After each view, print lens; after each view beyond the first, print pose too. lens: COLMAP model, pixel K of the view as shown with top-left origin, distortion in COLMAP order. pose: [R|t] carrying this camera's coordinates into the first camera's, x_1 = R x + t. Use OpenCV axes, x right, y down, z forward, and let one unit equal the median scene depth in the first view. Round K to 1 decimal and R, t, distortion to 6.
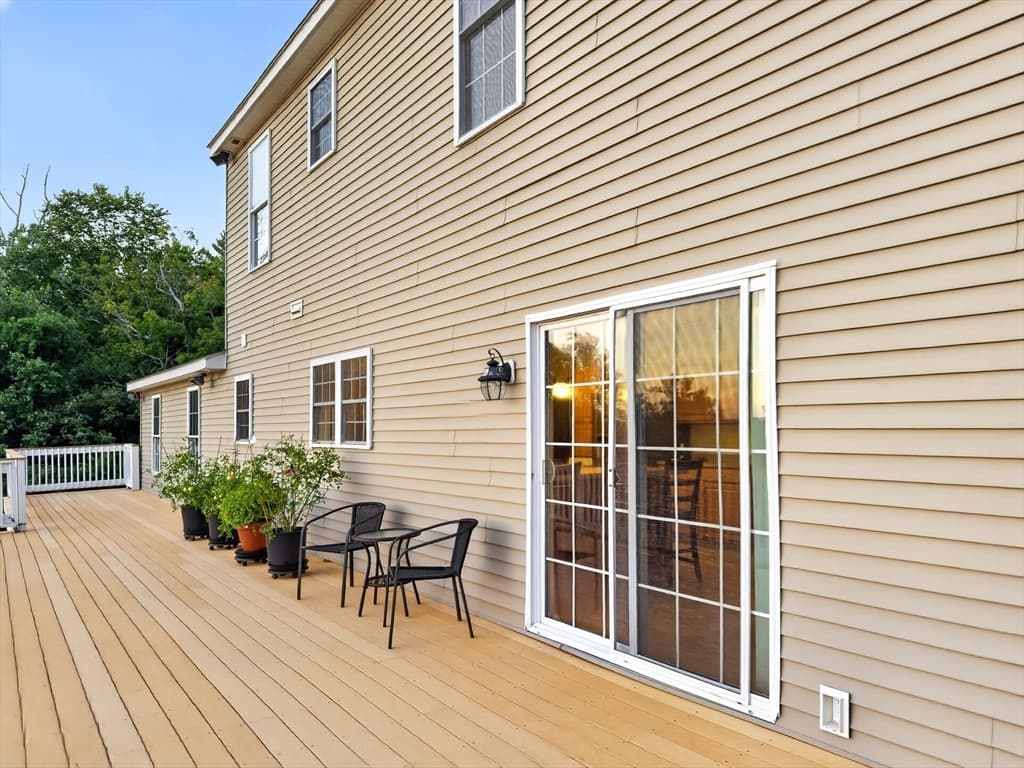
lens RADIAL K [[784.2, 0, 509.5], [0, 784.2, 418.6], [0, 0, 1]] dist [0.088514, -0.089618]
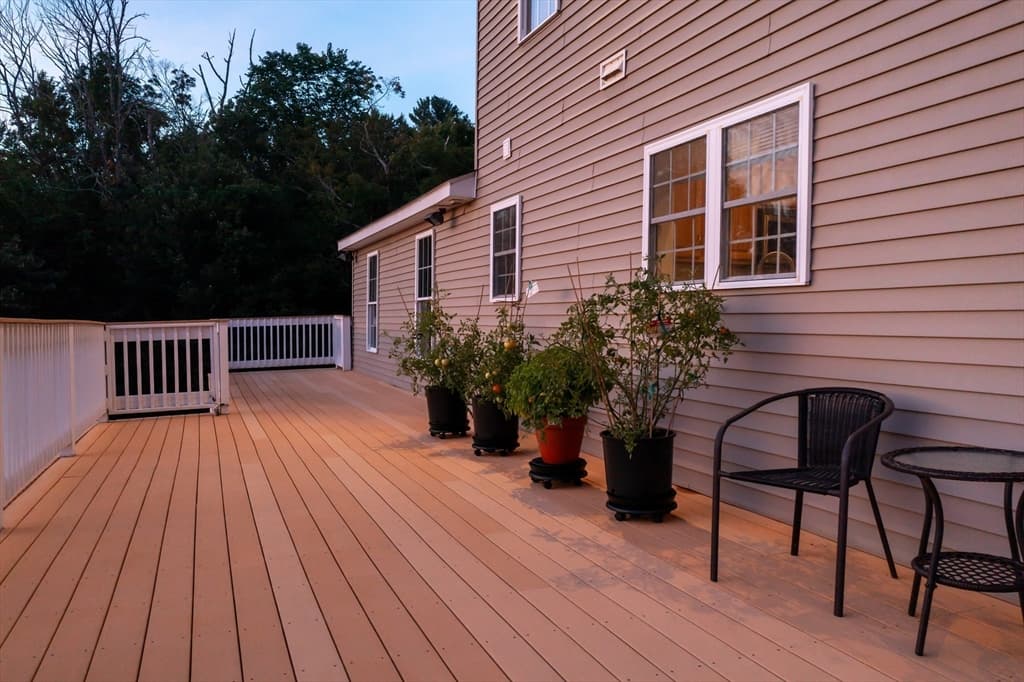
lens RADIAL K [[889.7, 0, 507.4], [0, 889.7, 347.8], [0, 0, 1]] dist [0.037597, -0.028194]
pose [[0.969509, 0.021805, -0.244083, -0.120919], [-0.009942, 0.998713, 0.049732, 0.028532], [0.244854, -0.045789, 0.968478, 0.210174]]
